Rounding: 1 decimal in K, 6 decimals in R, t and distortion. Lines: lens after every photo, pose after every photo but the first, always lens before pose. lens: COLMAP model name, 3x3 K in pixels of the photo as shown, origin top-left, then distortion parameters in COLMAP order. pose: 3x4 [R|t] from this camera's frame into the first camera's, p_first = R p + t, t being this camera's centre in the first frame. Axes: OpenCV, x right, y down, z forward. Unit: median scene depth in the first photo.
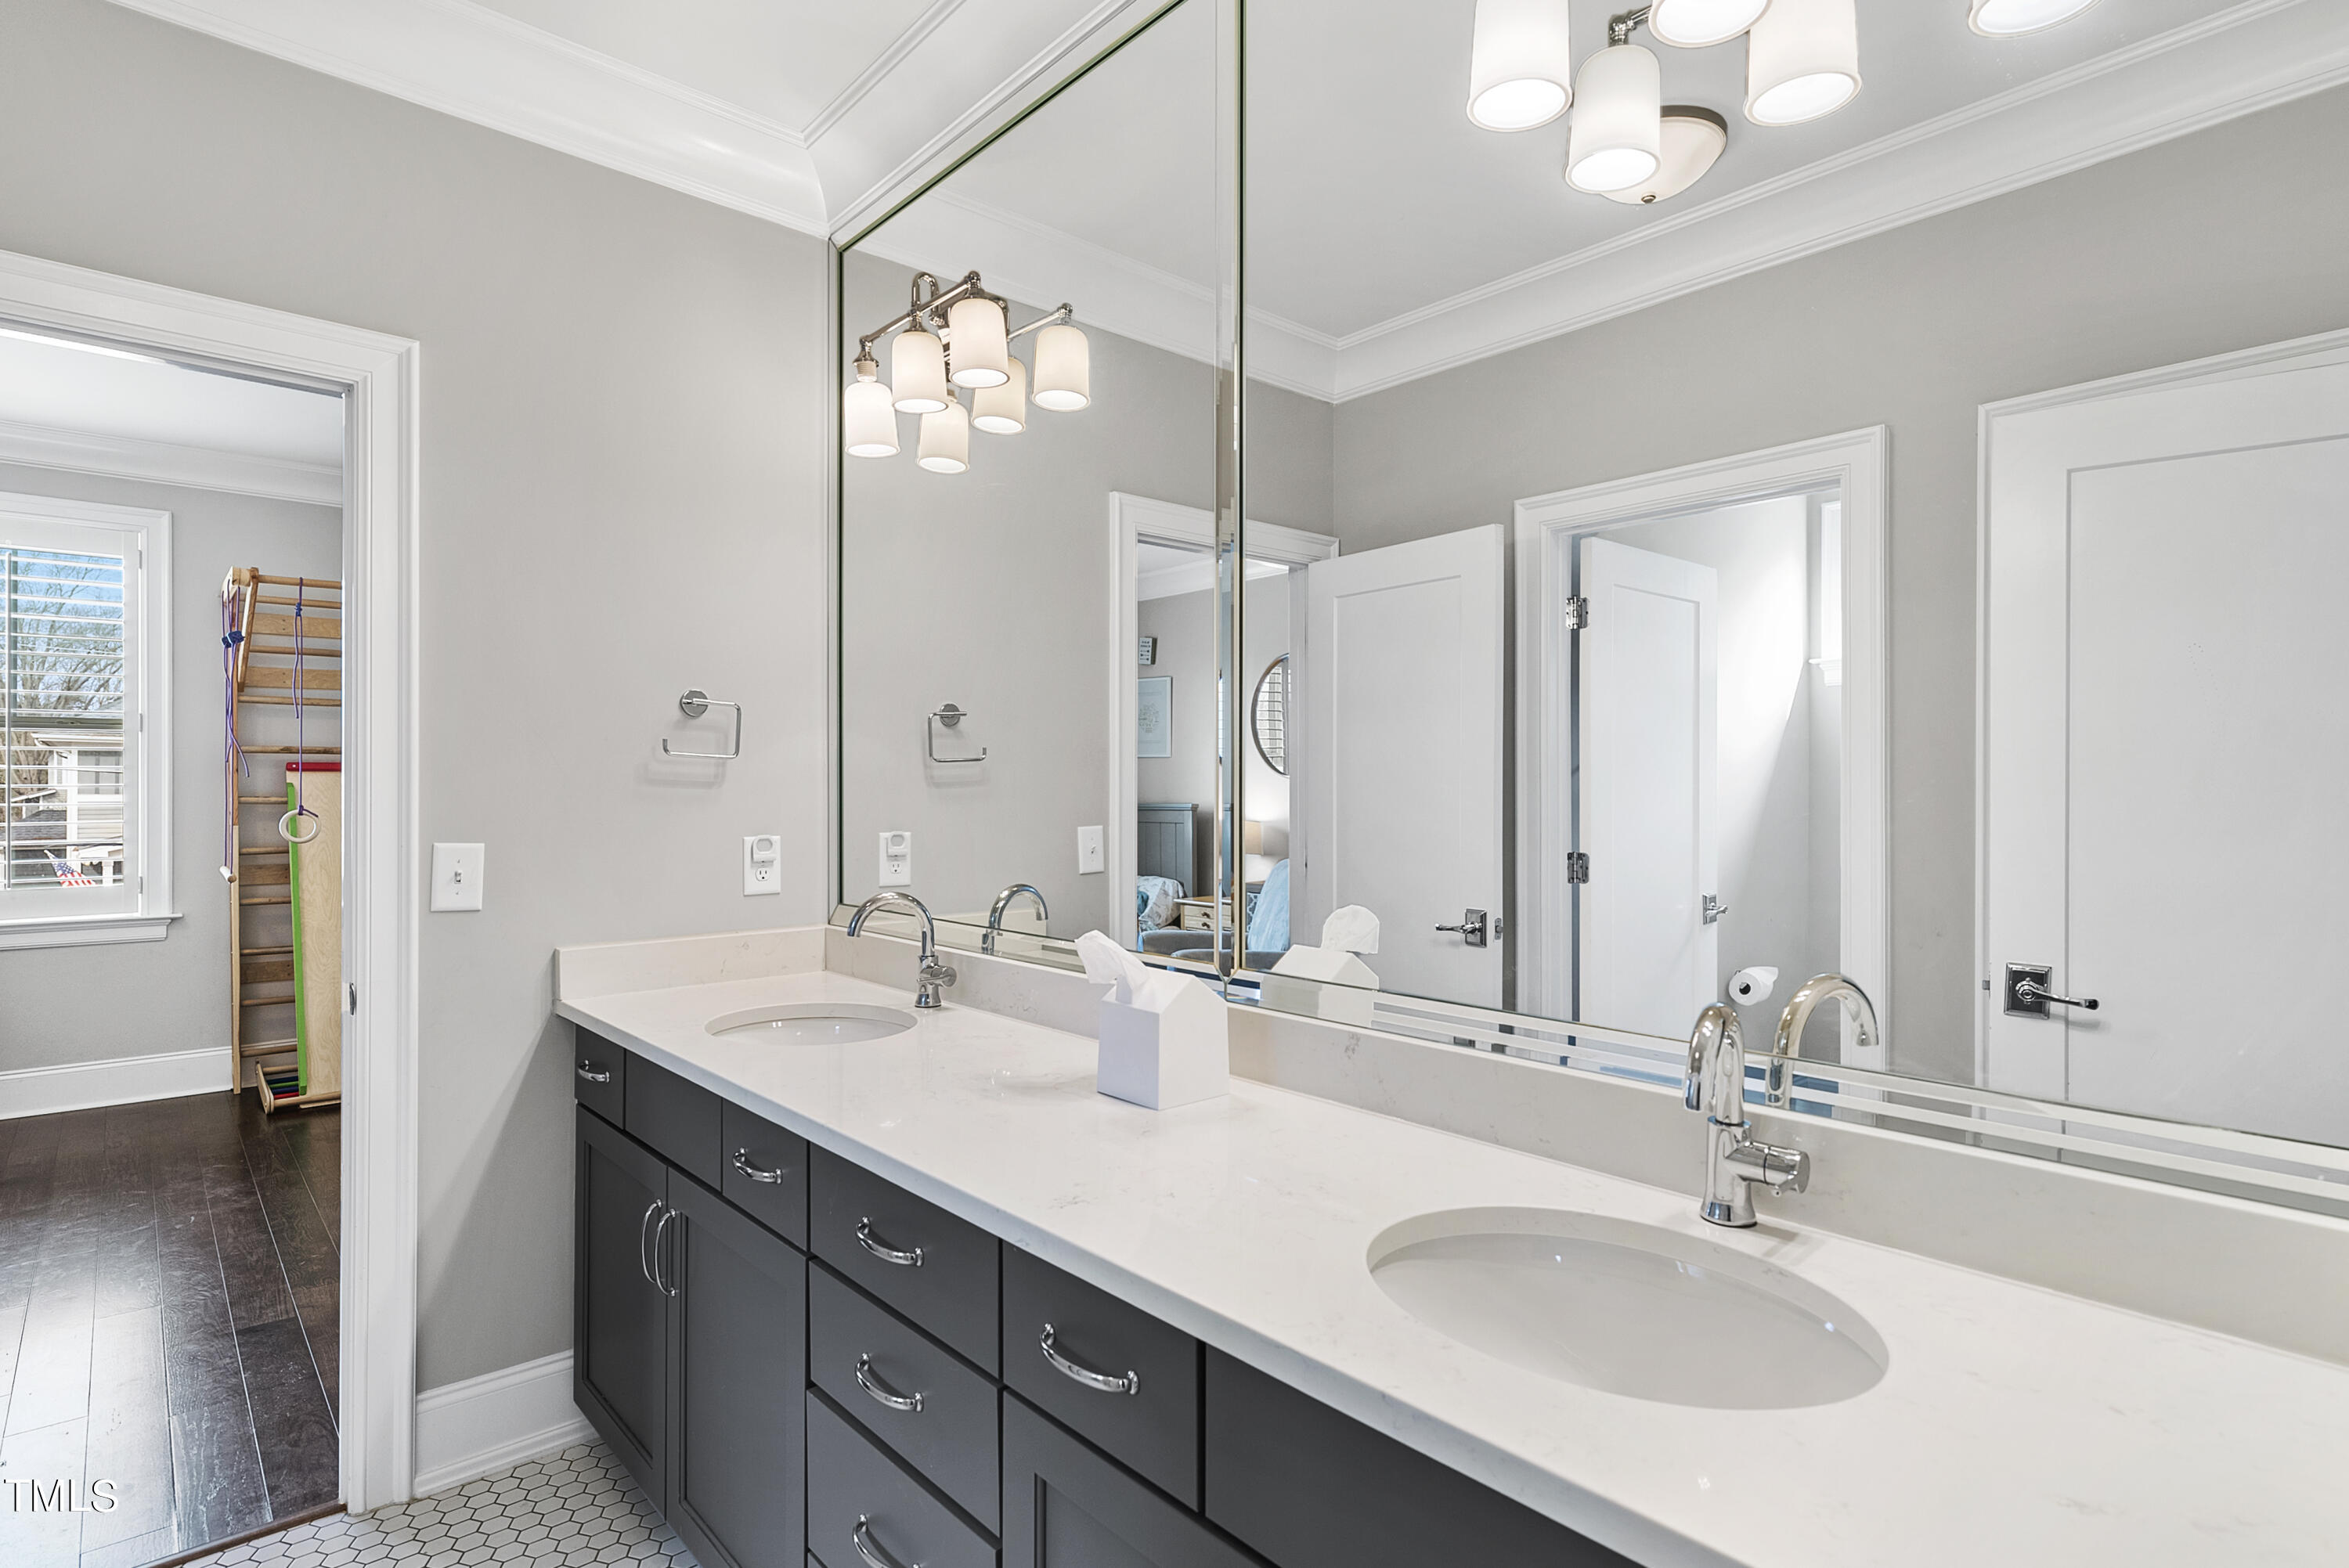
lens RADIAL K [[1187.1, 0, 1173.6], [0, 1187.1, 789.8], [0, 0, 1]] dist [0.001998, 0.000569]
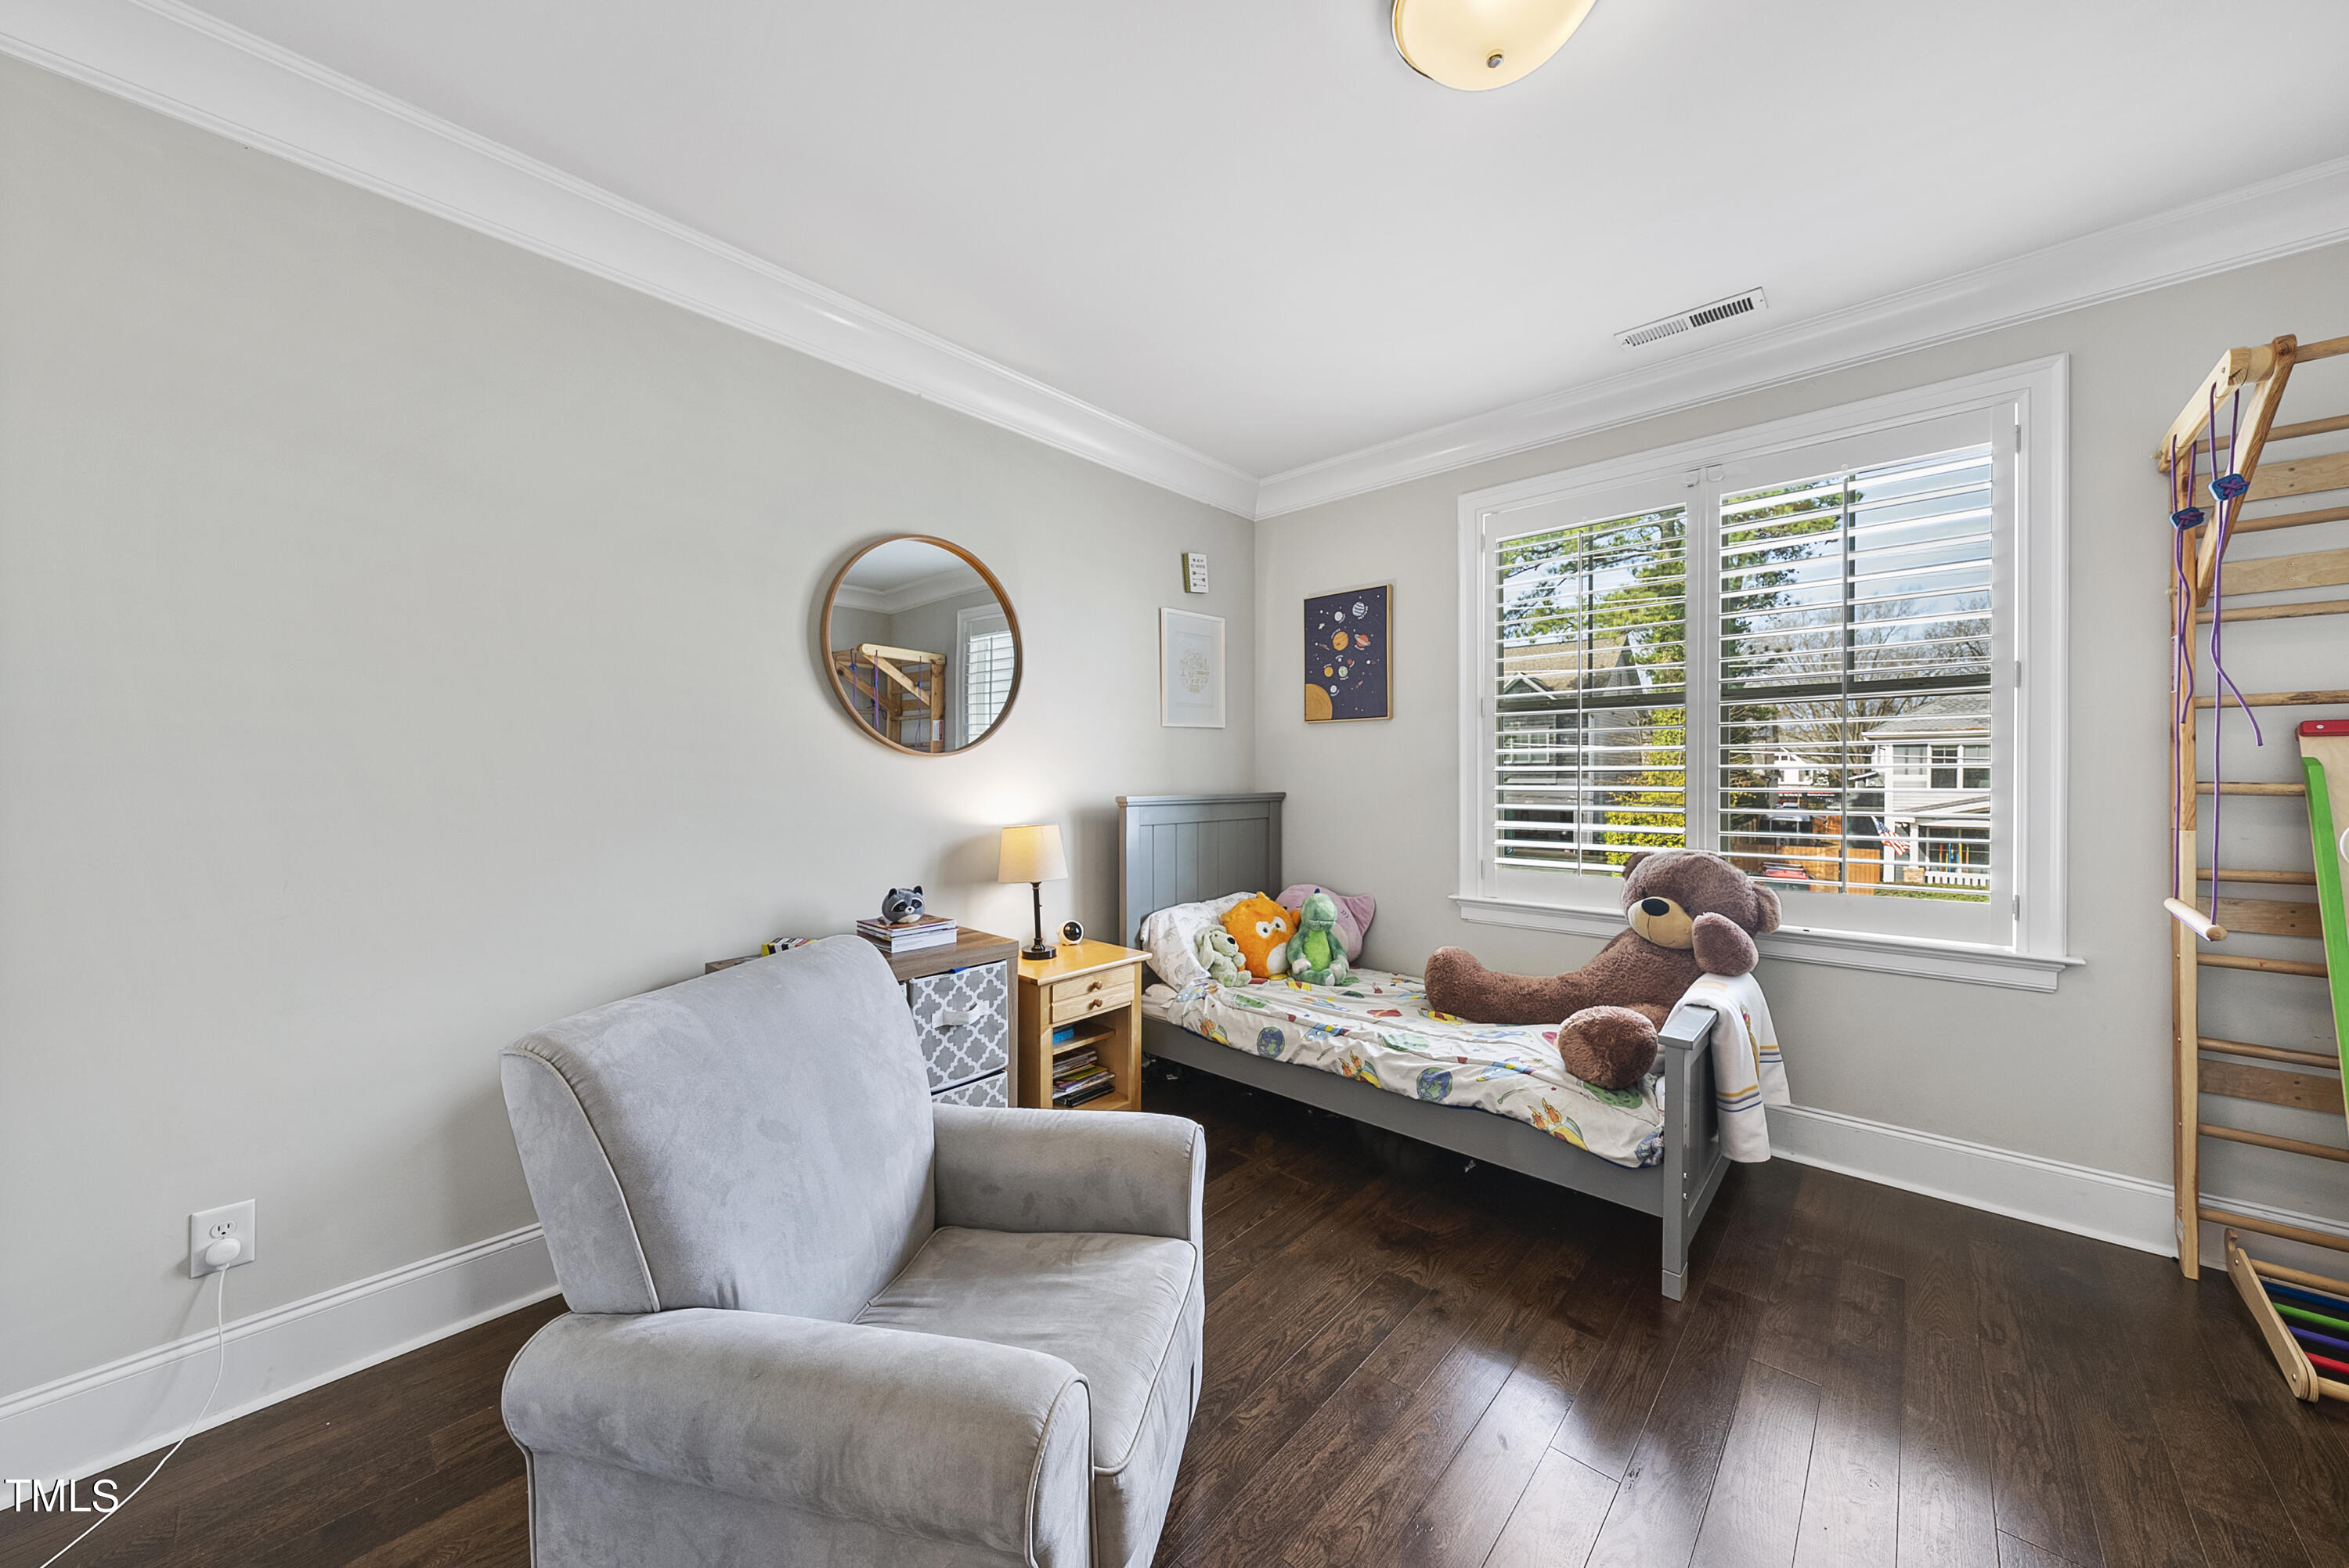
lens RADIAL K [[819.2, 0, 1175.9], [0, 819.2, 777.5], [0, 0, 1]] dist [-0.002635, 0.000290]
pose [[0.108575, 0.006419, -0.994068, -0.434150], [0.000979, 0.999978, 0.006564, 0.000526], [0.994088, -0.001686, 0.108566, 0.446286]]
